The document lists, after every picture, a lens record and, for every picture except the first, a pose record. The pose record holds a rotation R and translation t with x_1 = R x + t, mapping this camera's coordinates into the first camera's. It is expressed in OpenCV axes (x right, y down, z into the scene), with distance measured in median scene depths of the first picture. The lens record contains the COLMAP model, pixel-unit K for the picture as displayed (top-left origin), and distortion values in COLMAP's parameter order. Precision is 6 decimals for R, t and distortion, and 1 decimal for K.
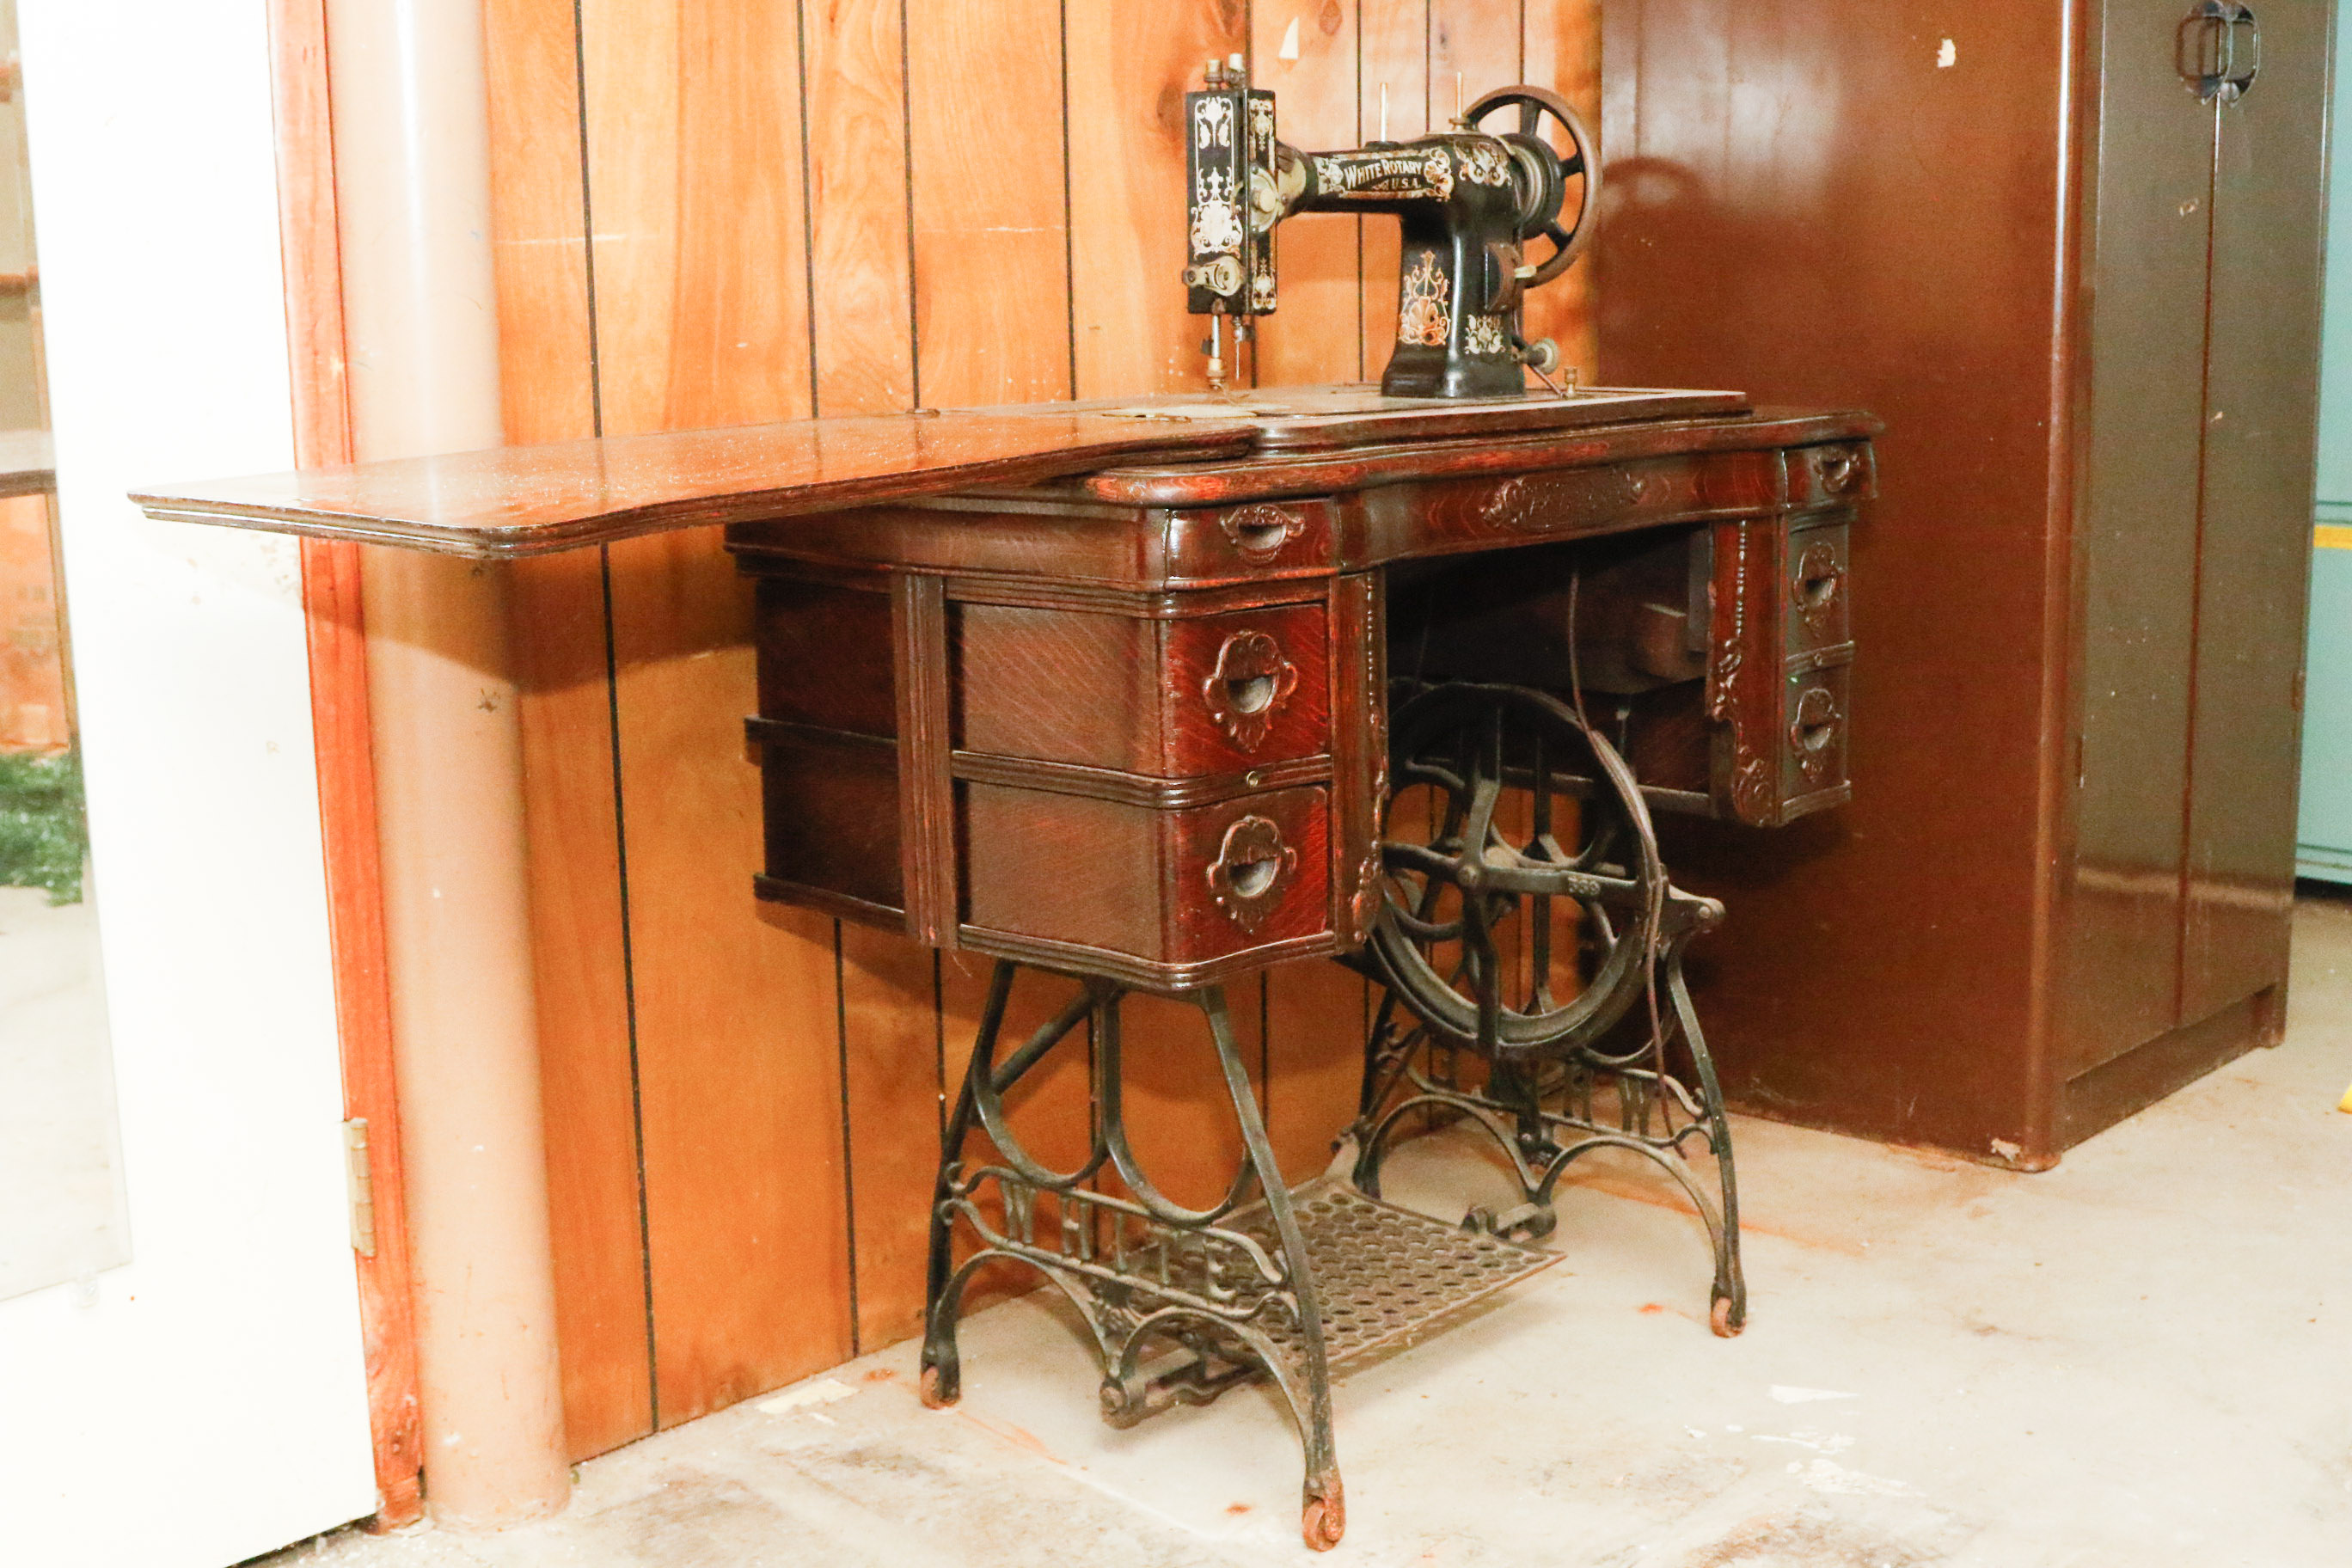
lens RADIAL K [[2867.2, 0, 1177.1], [0, 2867.2, 790.3], [0, 0, 1]] dist [-0.097618, 0.061165]
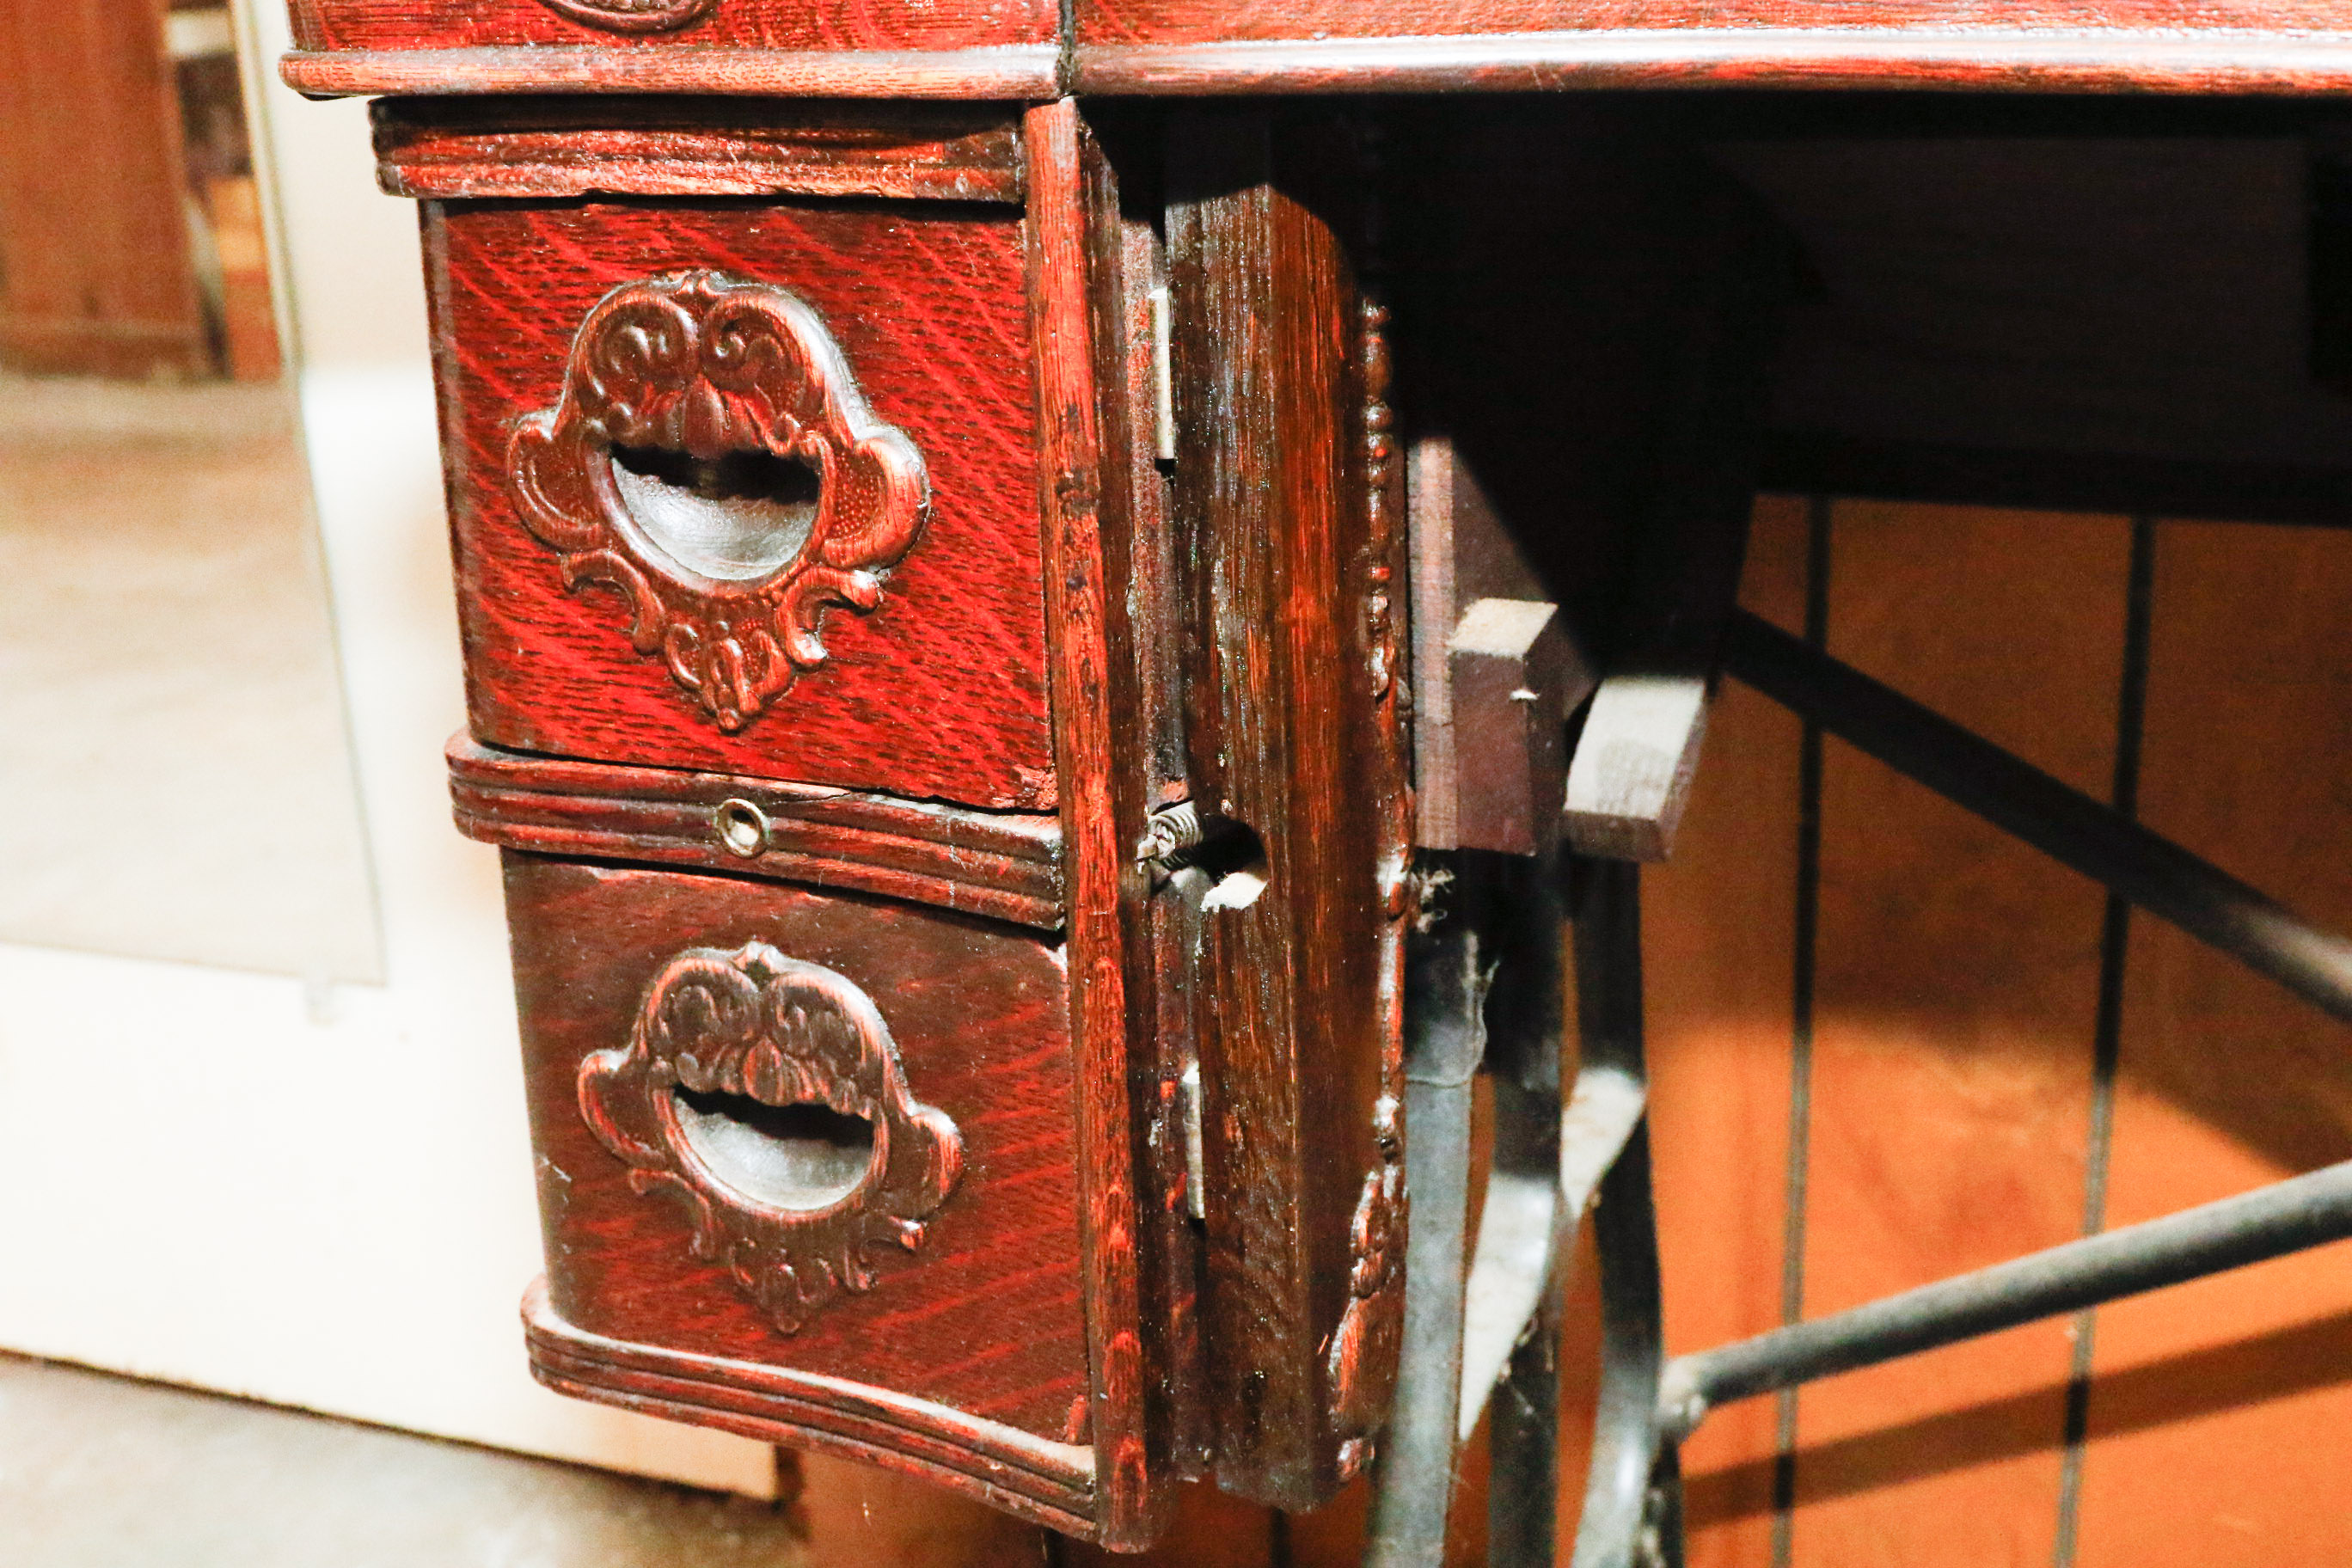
lens RADIAL K [[2867.2, 0, 1177.1], [0, 2867.2, 790.3], [0, 0, 1]] dist [-0.097618, 0.061165]
pose [[0.376425, 0.304975, -0.874811, 0.243301], [-0.139543, 0.952156, 0.271895, -0.075591], [0.915878, 0.019726, 0.400973, 0.803797]]
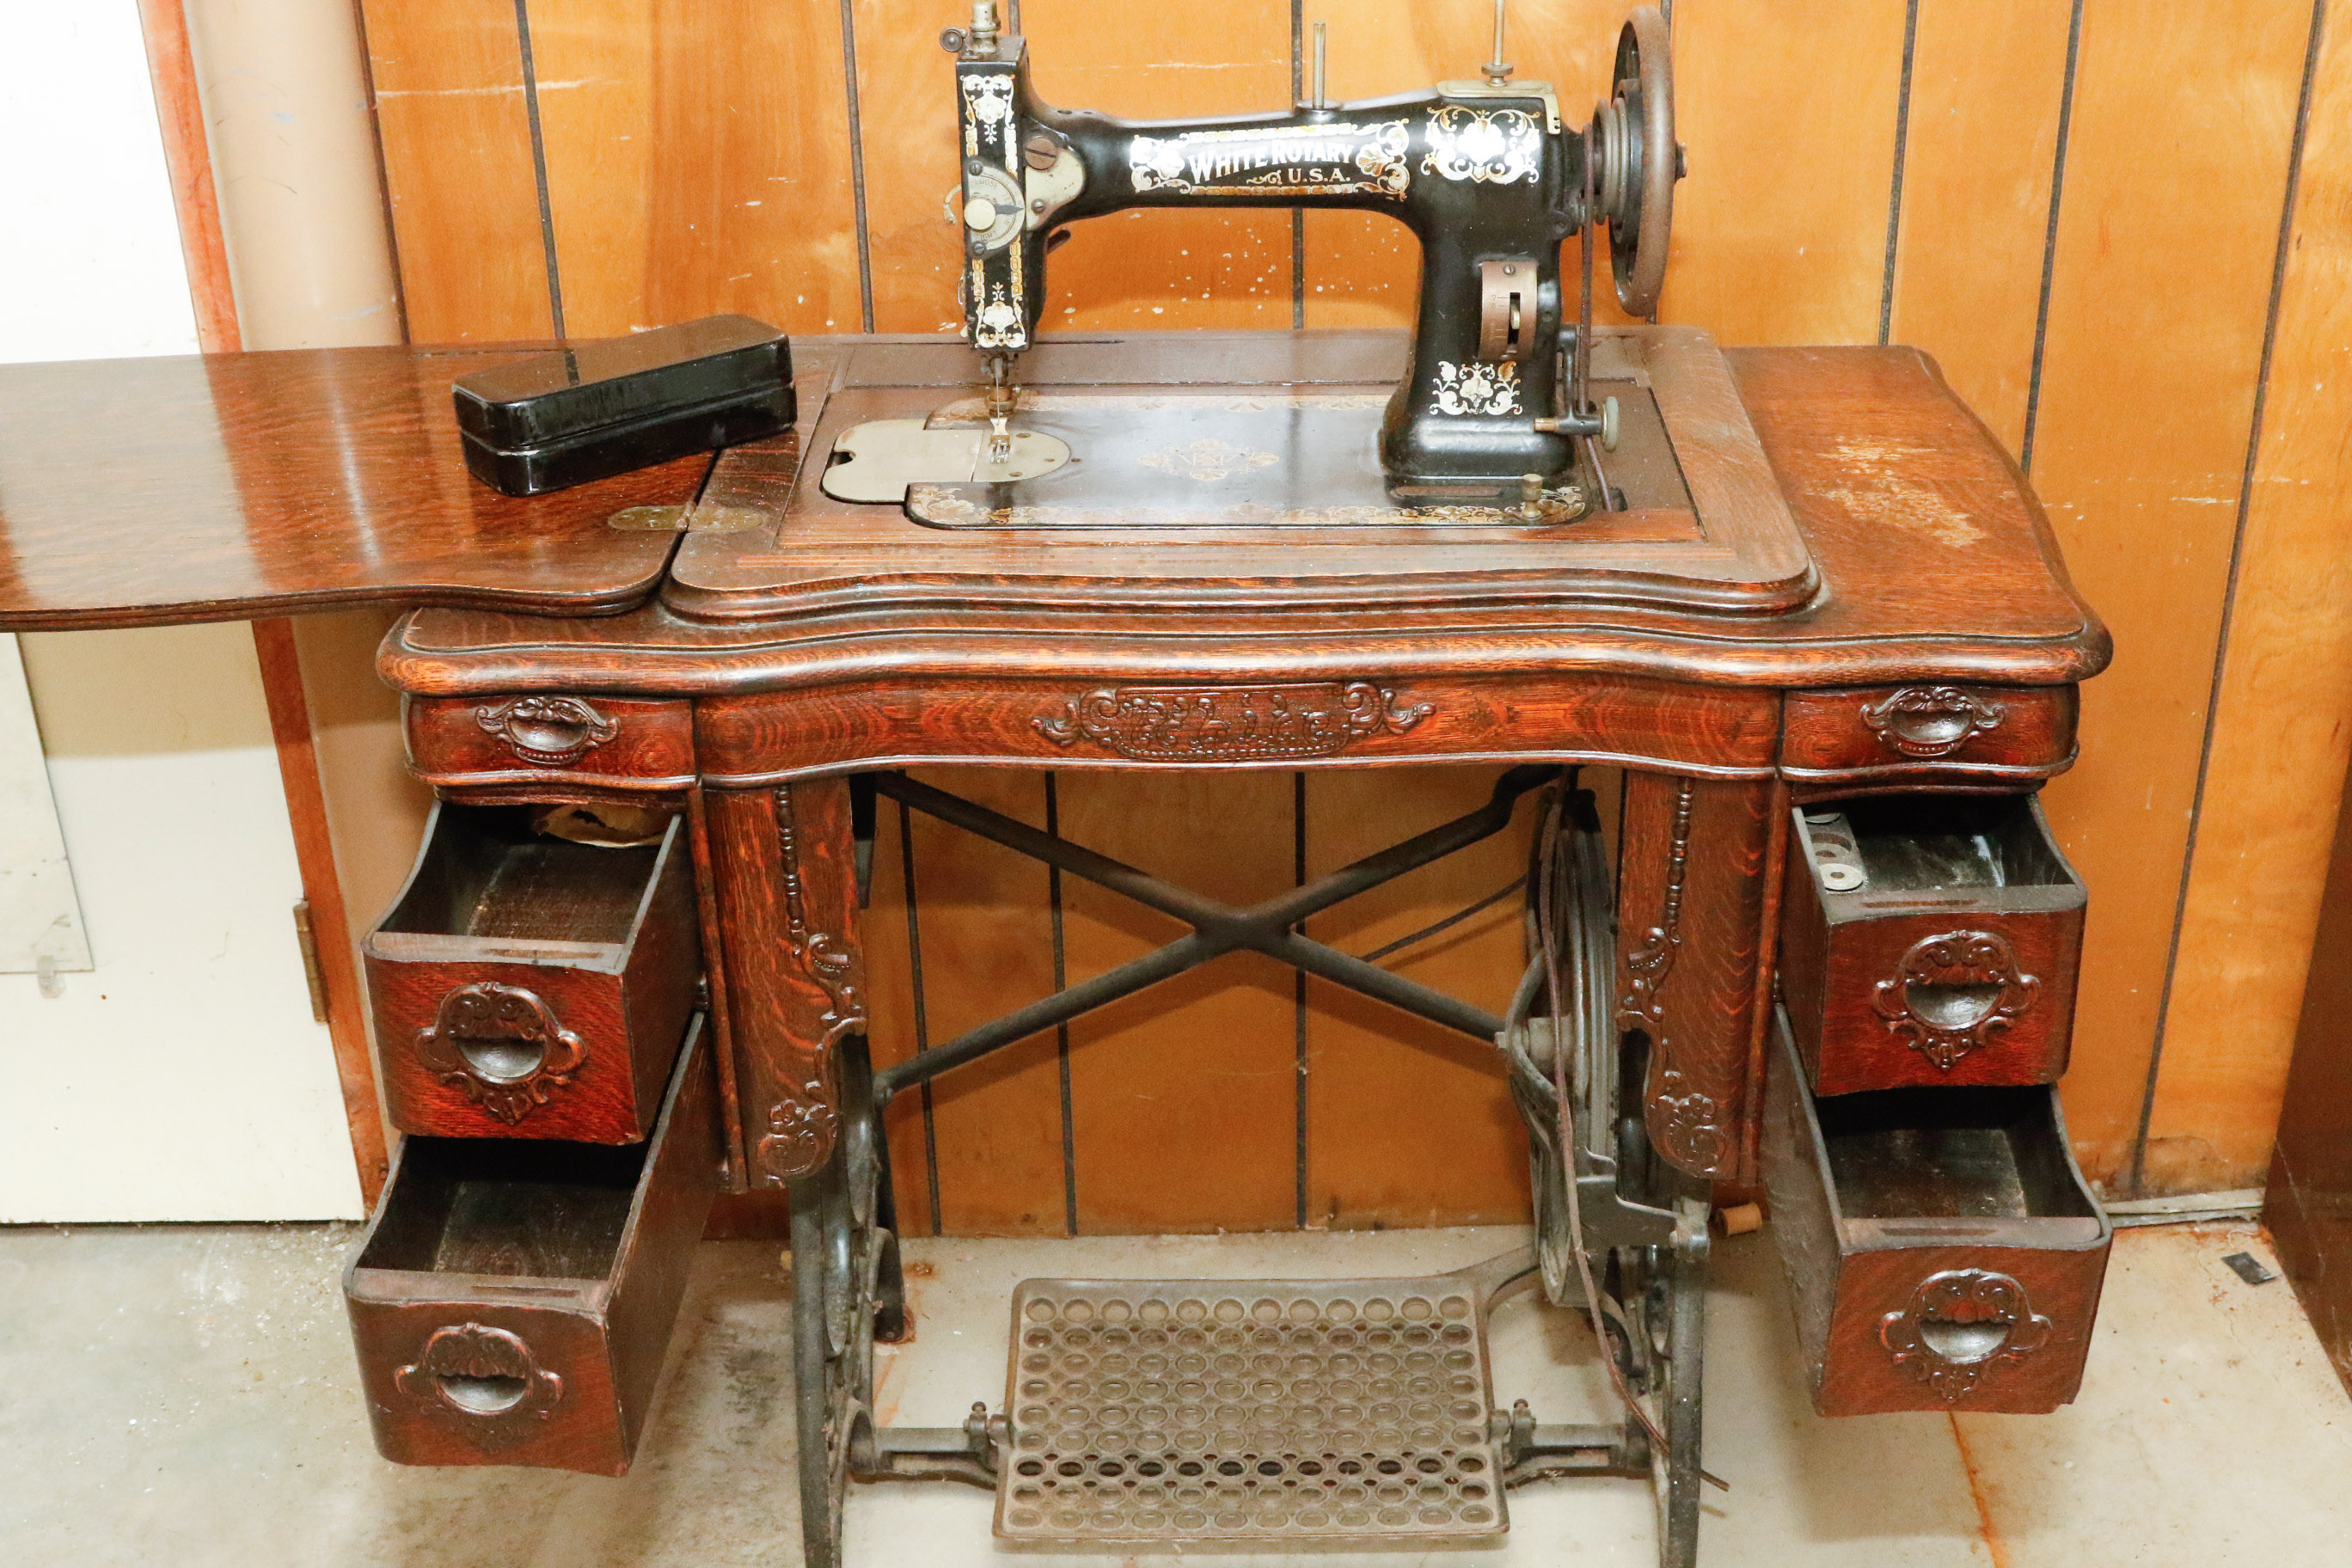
lens RADIAL K [[2927.7, 0, 1165.4], [0, 2927.7, 808.0], [0, 0, 1]] dist [-0.088277, 0.056231]
pose [[0.668102, 0.350826, -0.656172, 0.589961], [-0.126751, 0.922640, 0.364239, -0.332814], [0.733194, -0.160178, 0.660885, 0.491502]]
